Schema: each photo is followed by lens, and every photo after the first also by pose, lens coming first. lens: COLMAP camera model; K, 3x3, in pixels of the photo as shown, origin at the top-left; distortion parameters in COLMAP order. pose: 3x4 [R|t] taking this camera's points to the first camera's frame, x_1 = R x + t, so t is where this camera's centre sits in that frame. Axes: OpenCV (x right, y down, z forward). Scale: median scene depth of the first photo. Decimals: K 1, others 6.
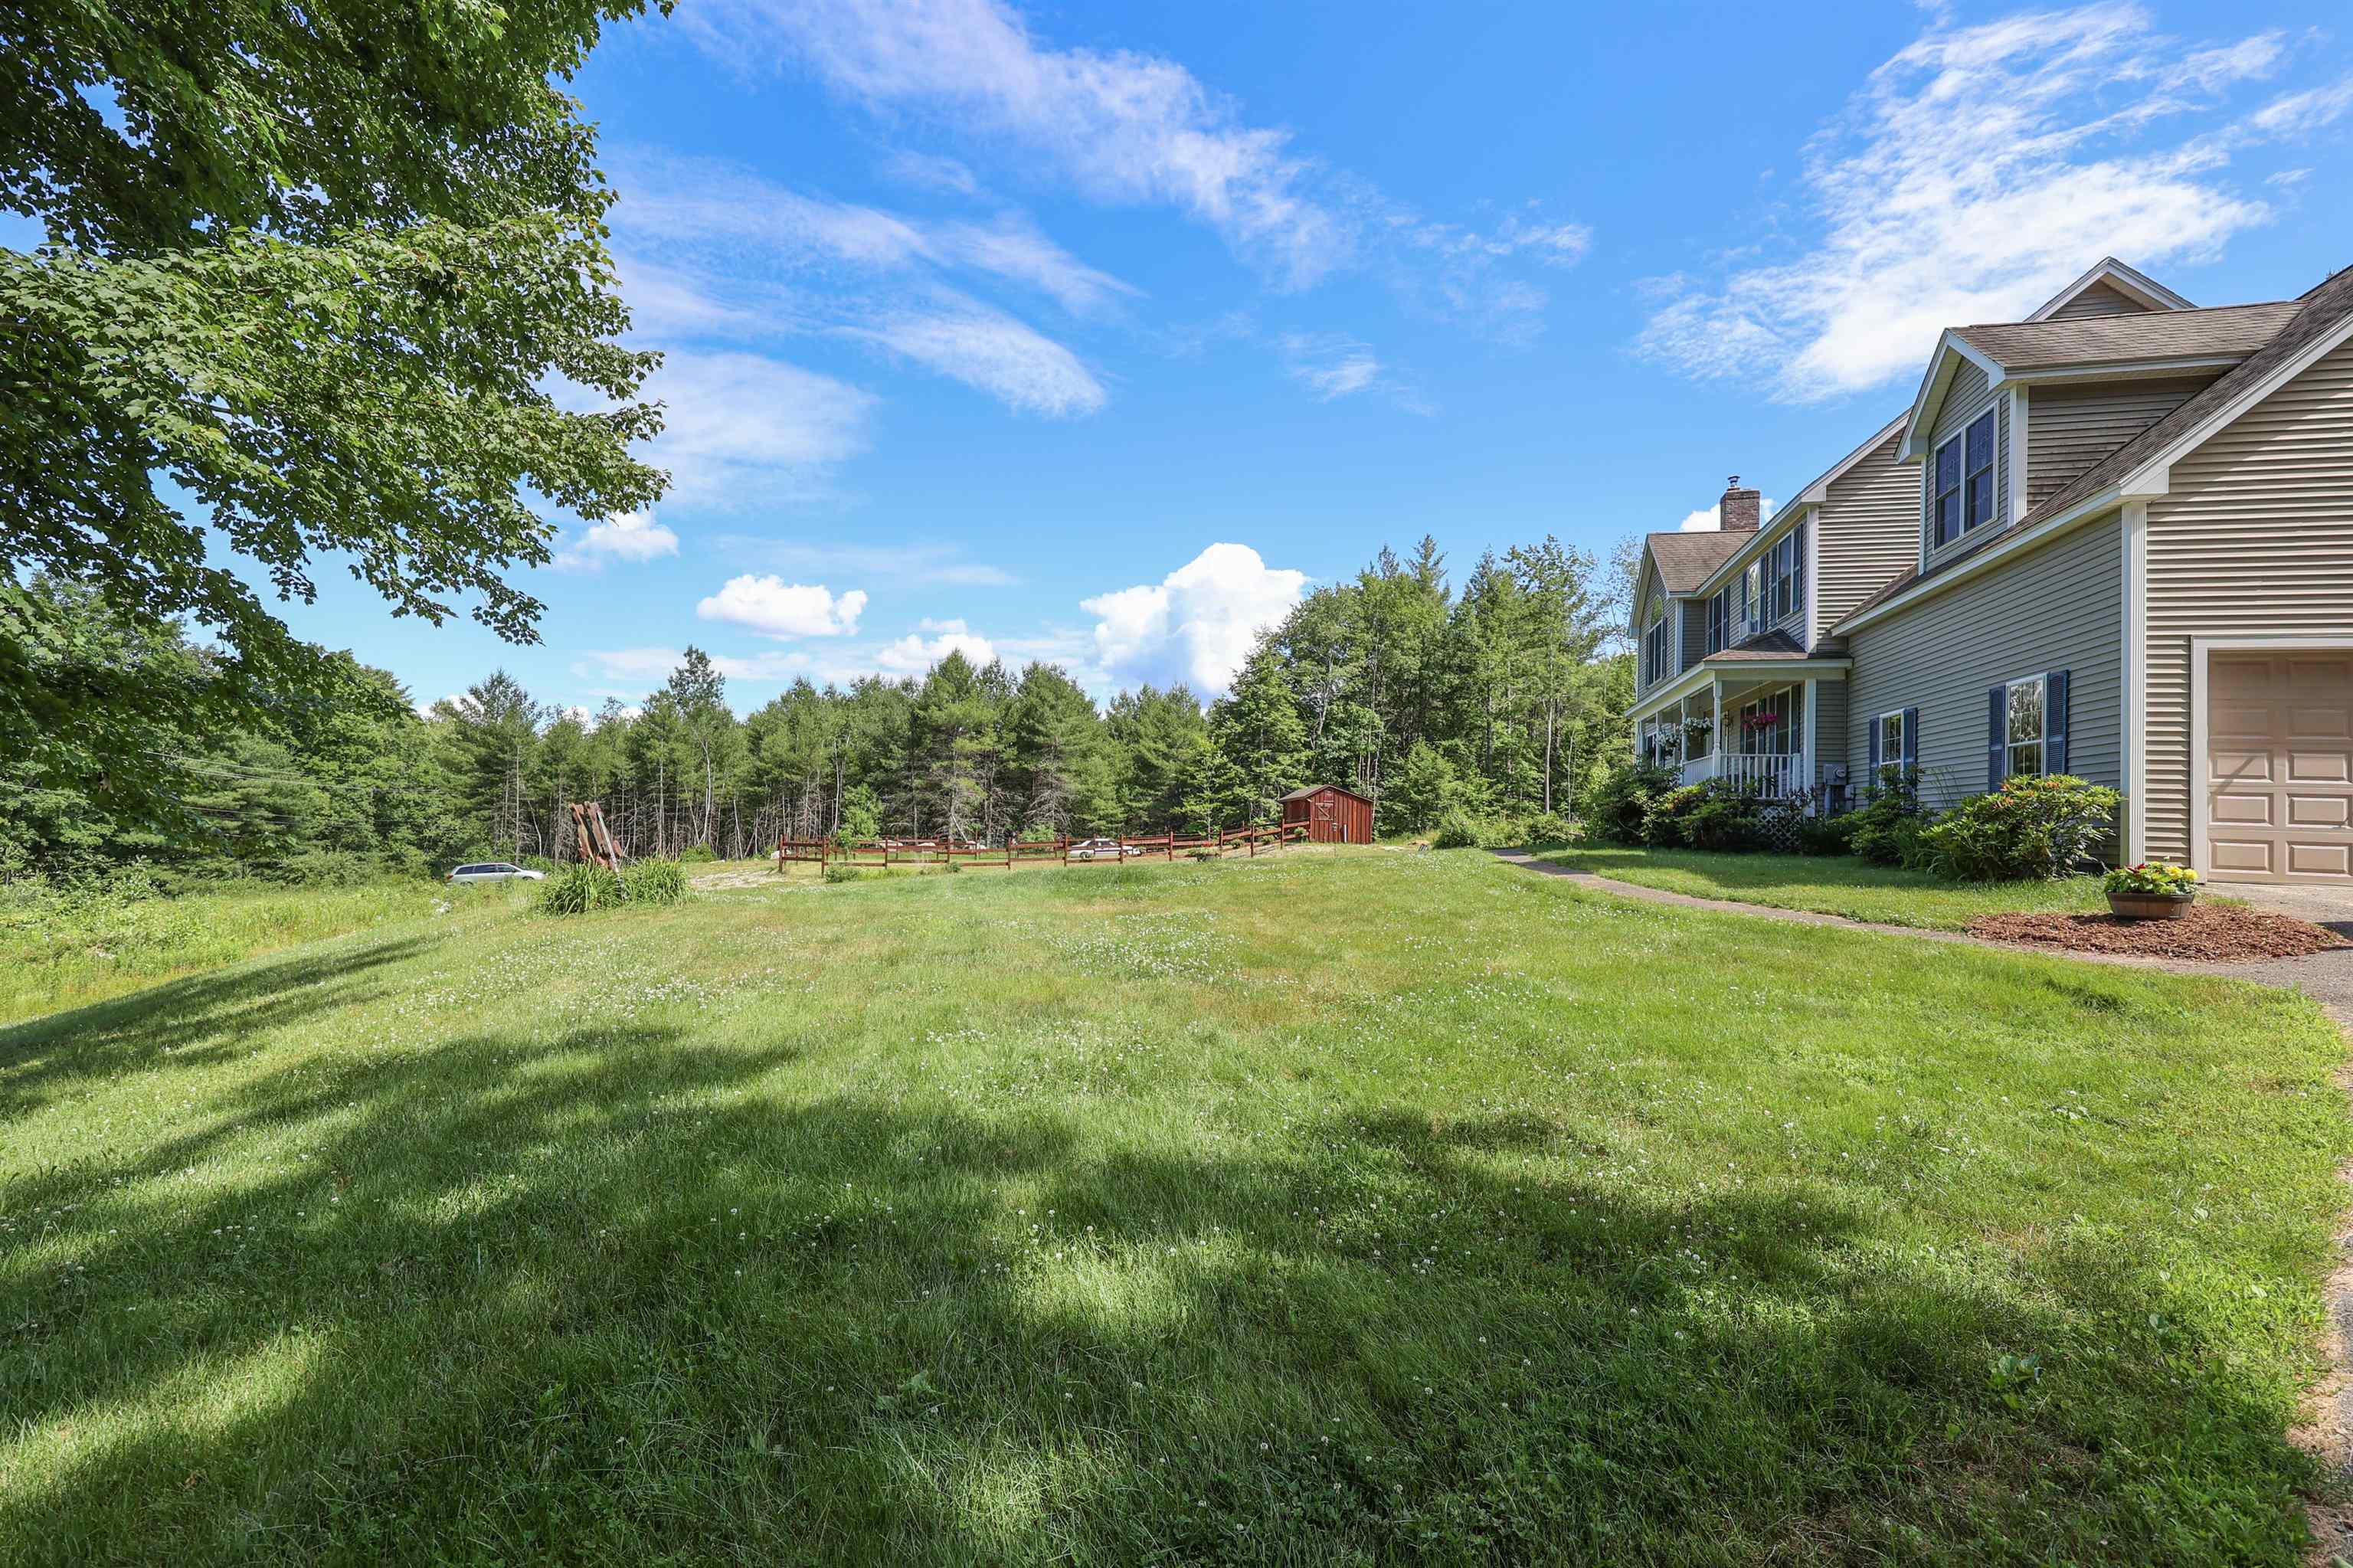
lens RADIAL K [[969.5, 0, 1190.2], [0, 969.5, 798.3], [0, 0, 1]] dist [0.010379, 0.000346]
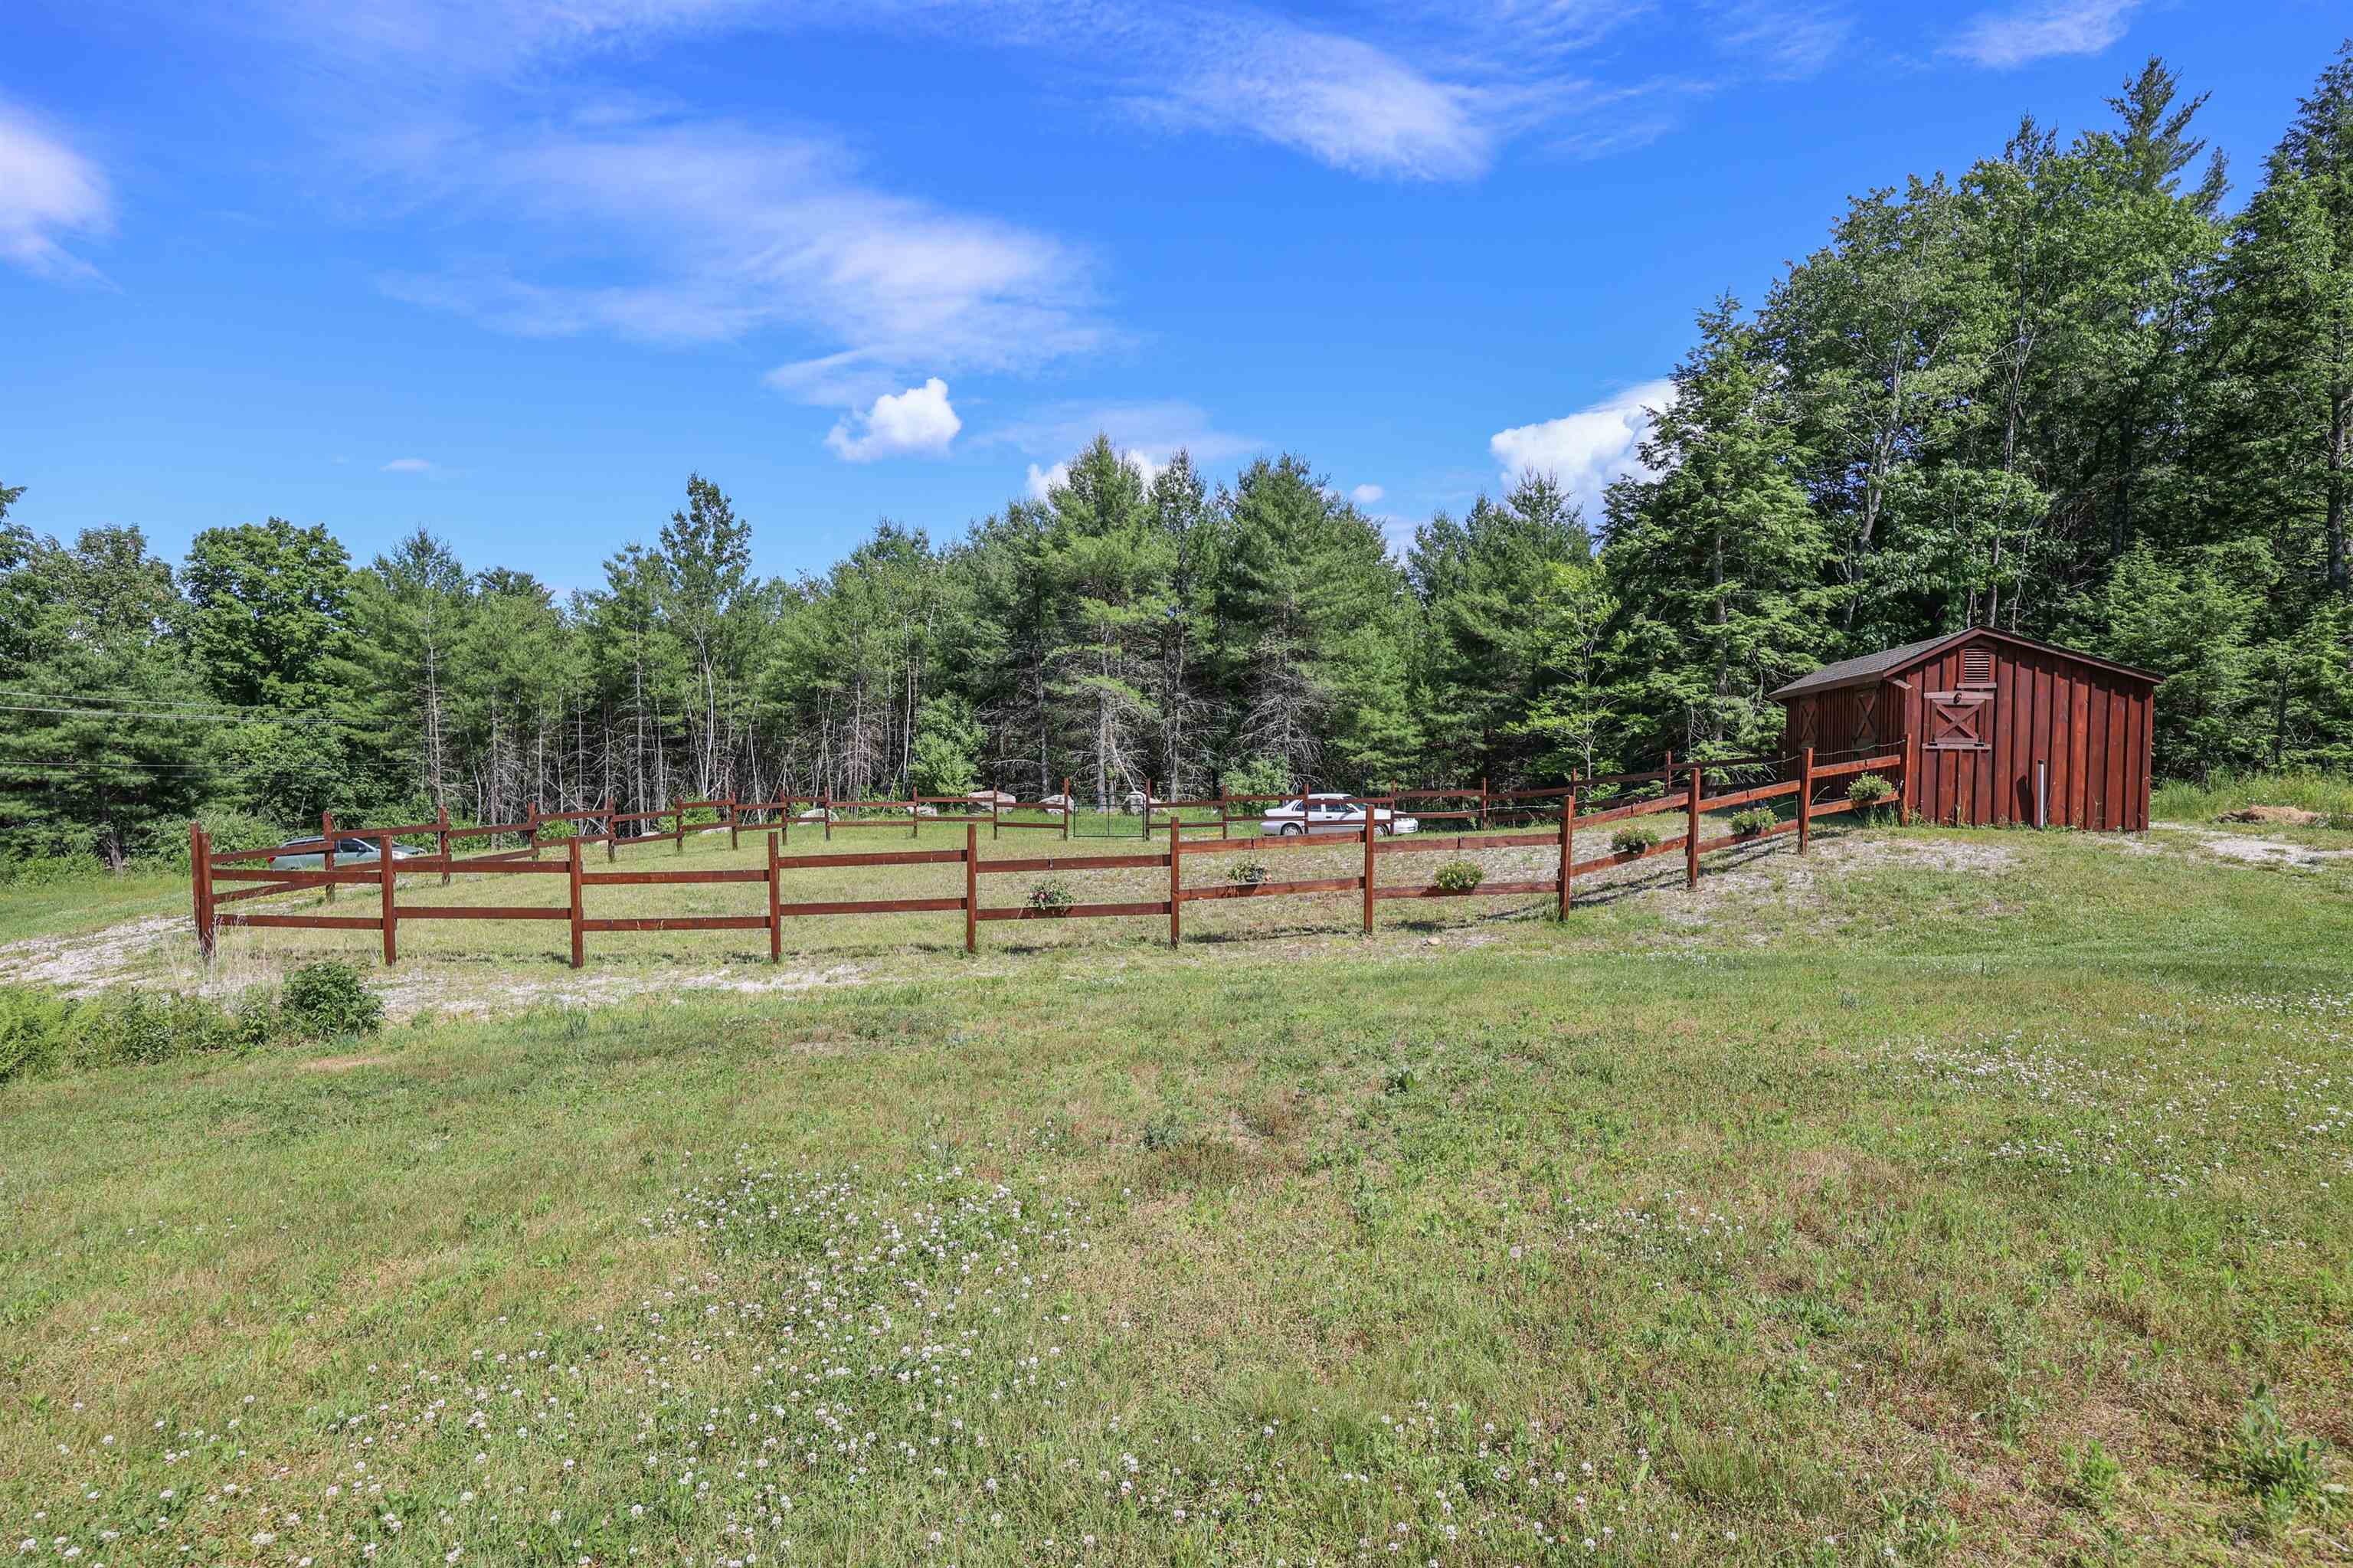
lens RADIAL K [[1219.4, 0, 1158.9], [0, 1219.4, 769.3], [0, 0, 1]] dist [0.011740, 0.000046]
pose [[0.938247, -0.008825, -0.345853, 0.025205], [0.023559, 0.998984, 0.038421, 0.005580], [0.345163, -0.044196, 0.937502, 0.368900]]
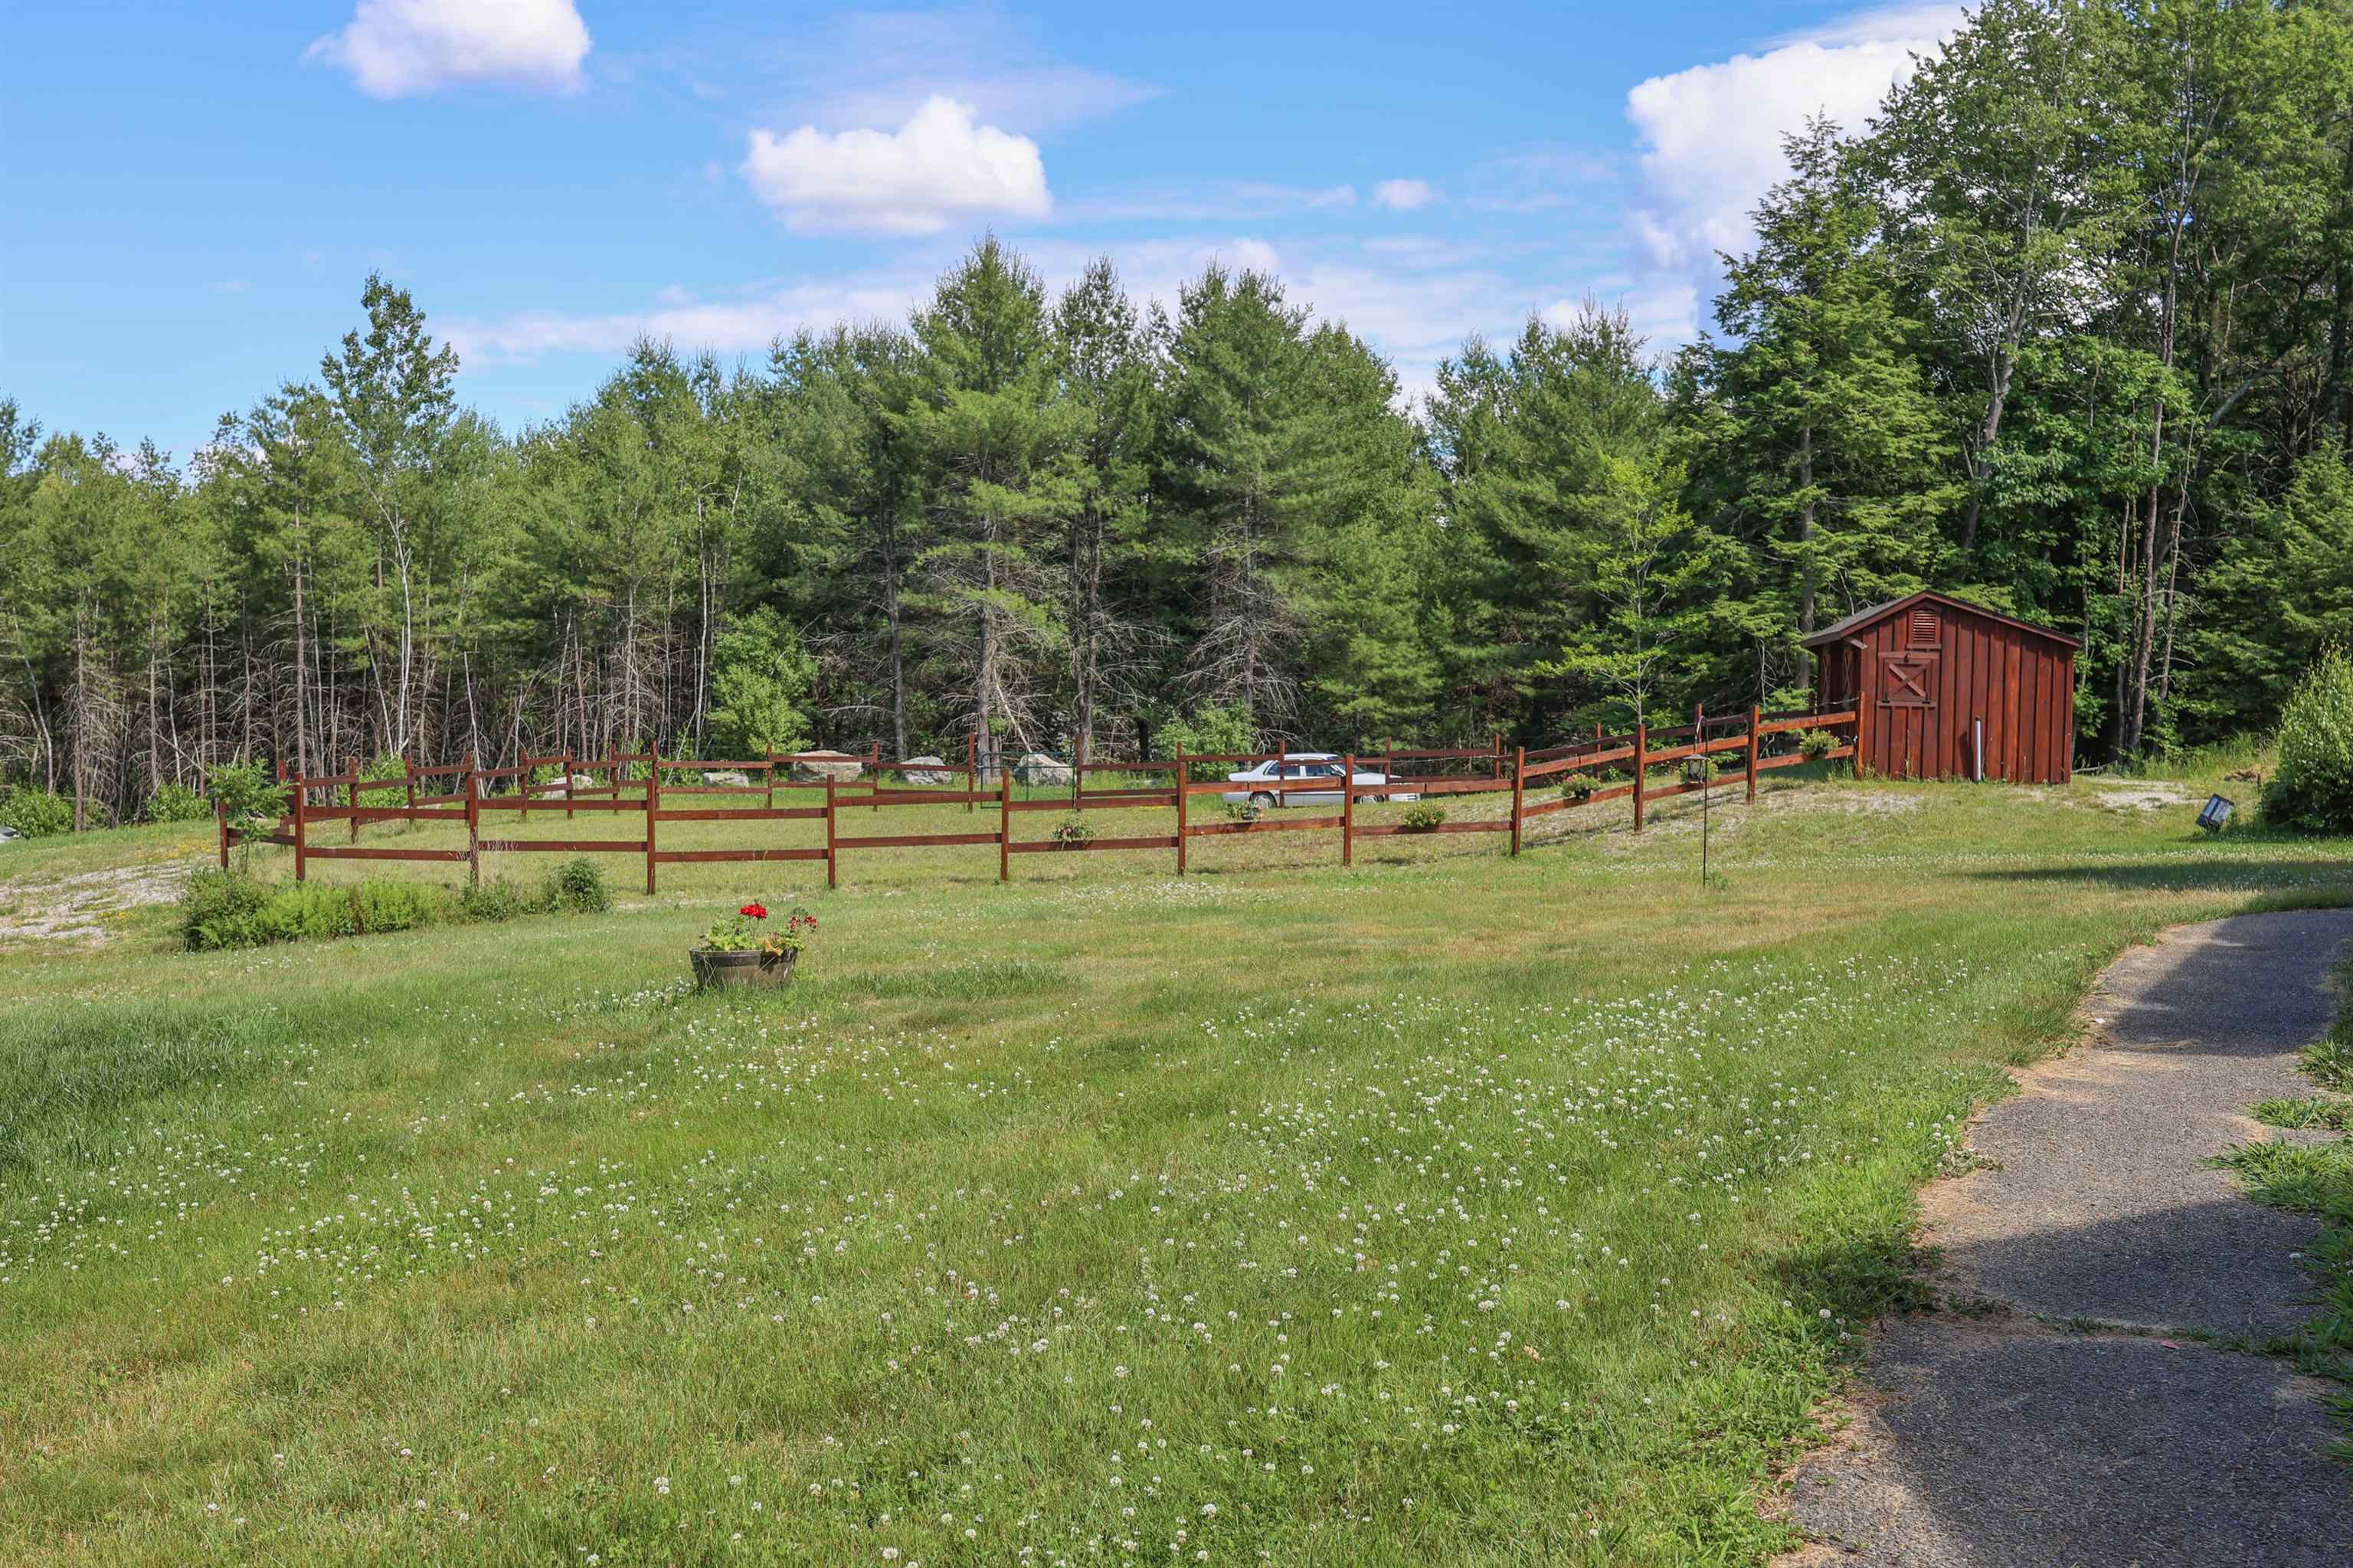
lens RADIAL K [[2278.4, 0, 1173.7], [0, 2278.4, 790.1], [0, 0, 1]] dist [0.012867, 0.000000]
pose [[0.963392, 0.004938, -0.268052, 0.070602], [0.014565, 0.997390, 0.070722, -0.003896], [0.267702, -0.072037, 0.960805, 0.151193]]
